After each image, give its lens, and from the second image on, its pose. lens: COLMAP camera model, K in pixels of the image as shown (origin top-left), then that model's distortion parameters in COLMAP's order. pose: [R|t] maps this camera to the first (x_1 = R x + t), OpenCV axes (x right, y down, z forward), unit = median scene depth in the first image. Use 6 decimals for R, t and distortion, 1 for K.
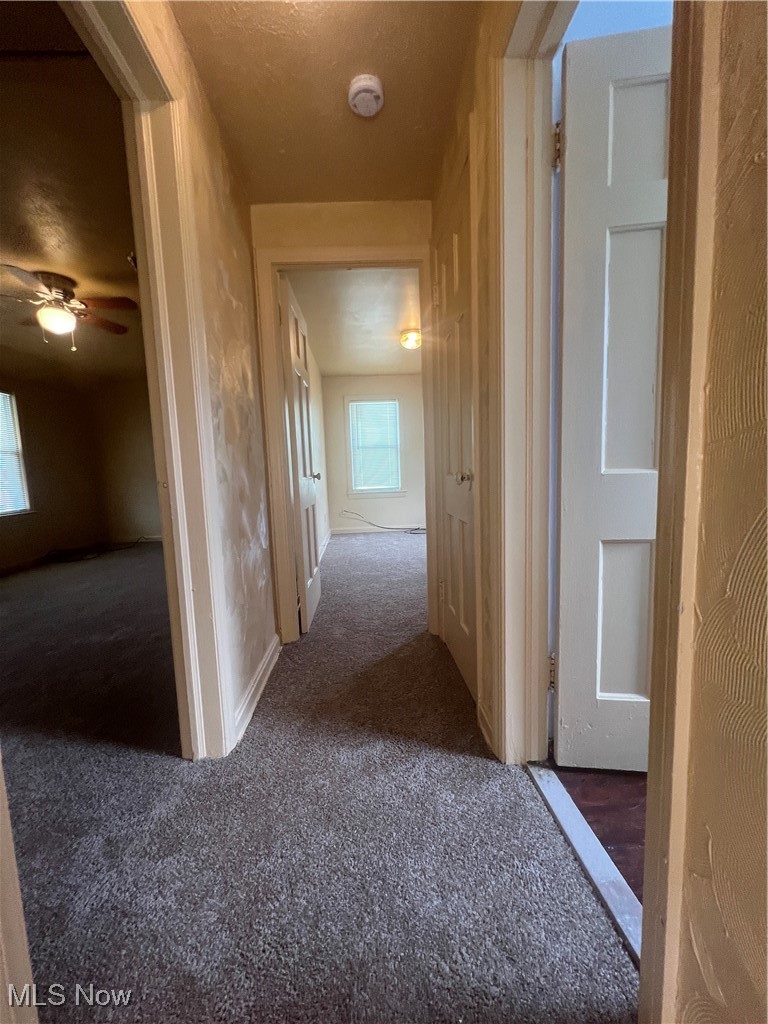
lens RADIAL K [[412.8, 0, 384.0], [0, 412.8, 512.0], [0, 0, 1]] dist [-0.002659, 0.000045]
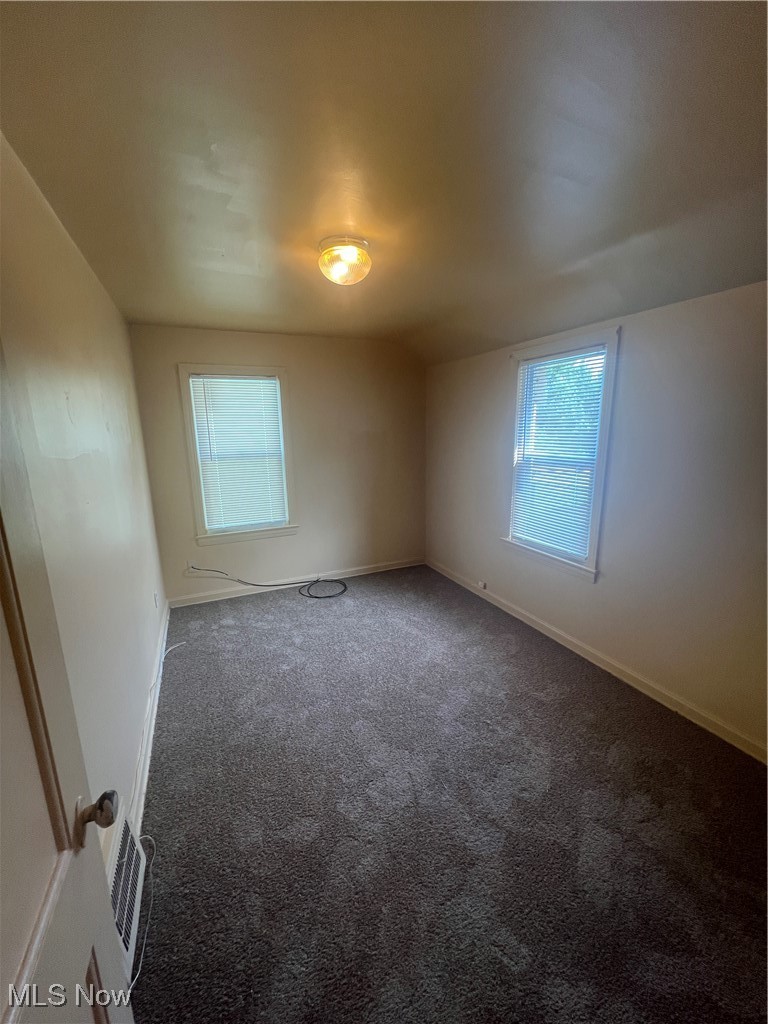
lens RADIAL K [[412.8, 0, 384.0], [0, 412.8, 512.0], [0, 0, 1]] dist [-0.002659, 0.000045]
pose [[0.934340, -0.058824, 0.351496, -0.045093], [0.026886, 0.995108, 0.095069, -0.132817], [-0.355368, -0.079376, 0.931350, 0.382290]]
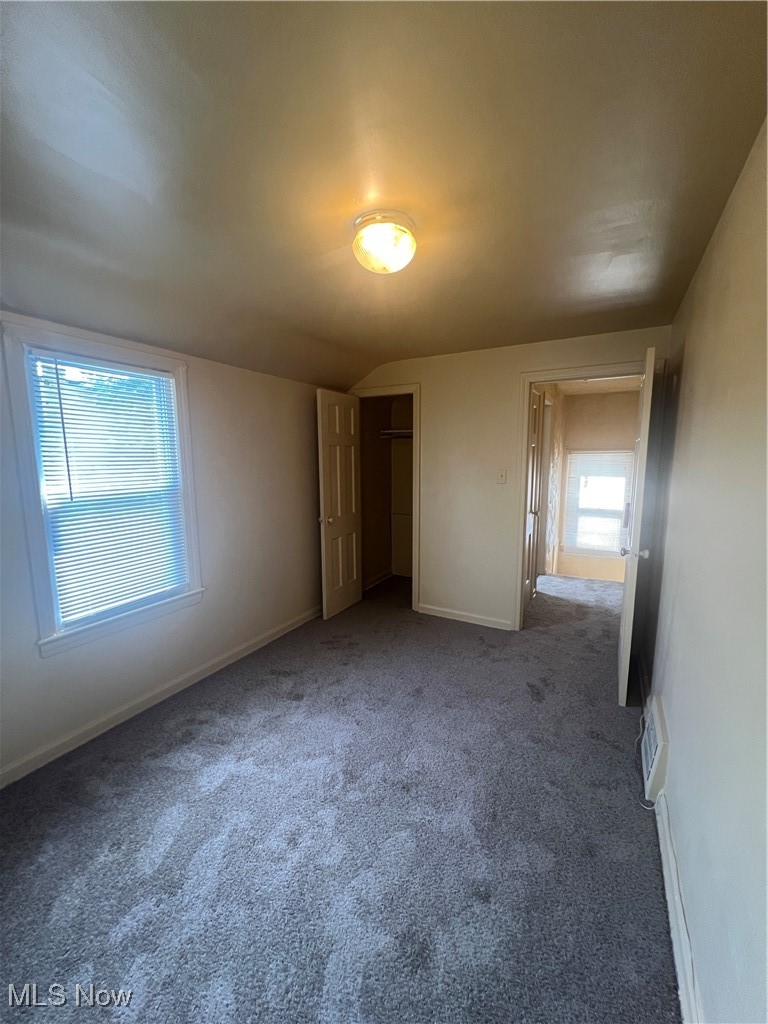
lens RADIAL K [[412.8, 0, 384.0], [0, 412.8, 512.0], [0, 0, 1]] dist [-0.002659, 0.000045]
pose [[-0.853415, -0.030614, 0.520332, -0.083184], [0.090203, 0.974537, 0.205282, -0.169575], [-0.513367, 0.222126, -0.828924, 0.810156]]
